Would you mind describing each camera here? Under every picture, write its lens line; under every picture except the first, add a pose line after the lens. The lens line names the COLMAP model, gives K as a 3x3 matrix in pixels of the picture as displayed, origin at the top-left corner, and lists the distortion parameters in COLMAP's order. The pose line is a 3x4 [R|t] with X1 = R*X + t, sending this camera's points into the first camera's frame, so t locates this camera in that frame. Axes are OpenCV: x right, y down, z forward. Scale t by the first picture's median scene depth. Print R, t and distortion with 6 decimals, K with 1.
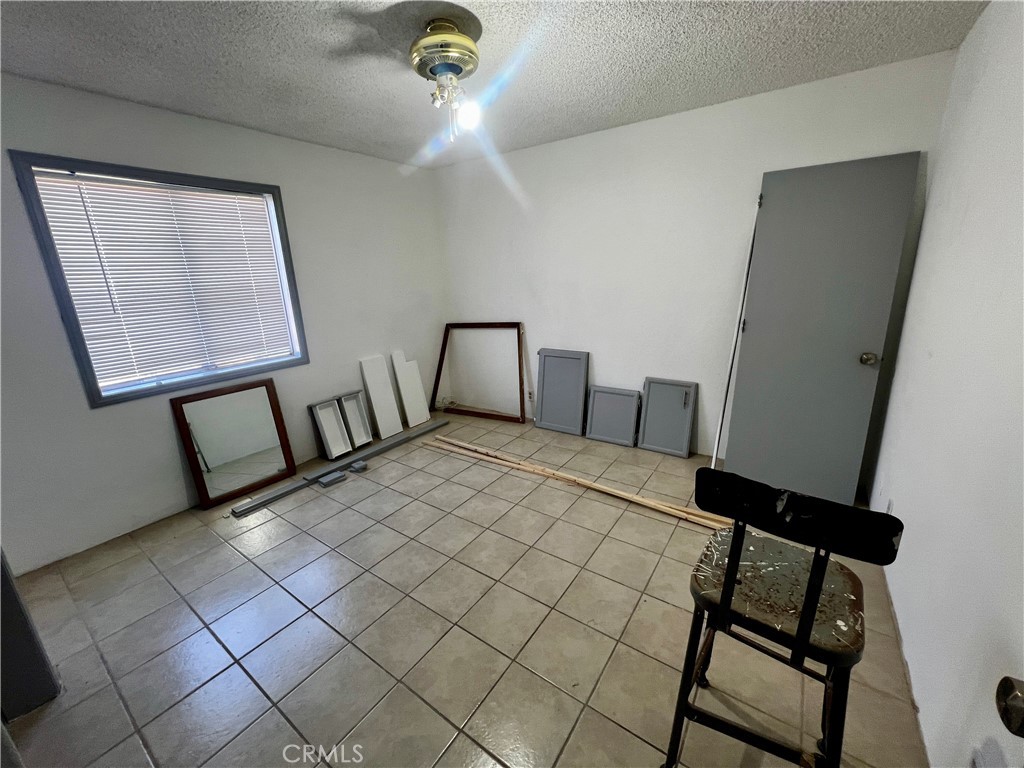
lens RADIAL K [[414.0, 0, 501.4], [0, 414.0, 384.0], [0, 0, 1]] dist [-0.001260, -0.000248]
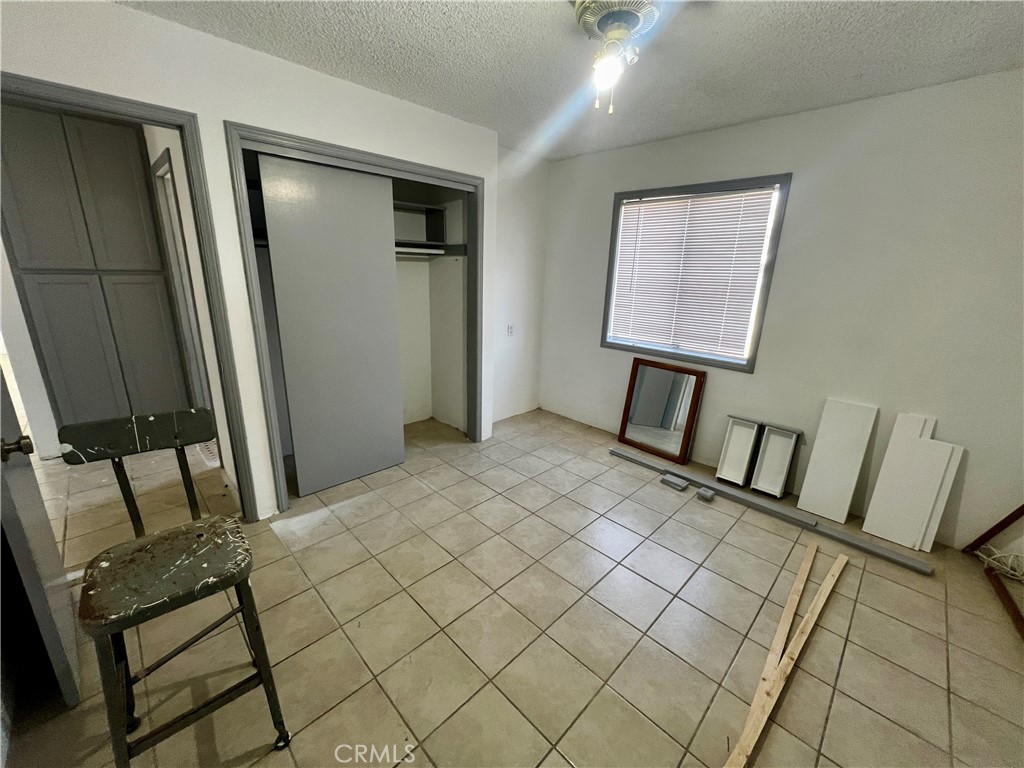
lens RADIAL K [[405.9, 0, 510.6], [0, 405.9, 381.2], [0, 0, 1]] dist [-0.000437, 0.000436]
pose [[-0.162550, 0.297925, -0.940648, 0.491905], [-0.284182, 0.898795, 0.333778, -0.197812], [0.944891, 0.321570, -0.061434, 0.627207]]
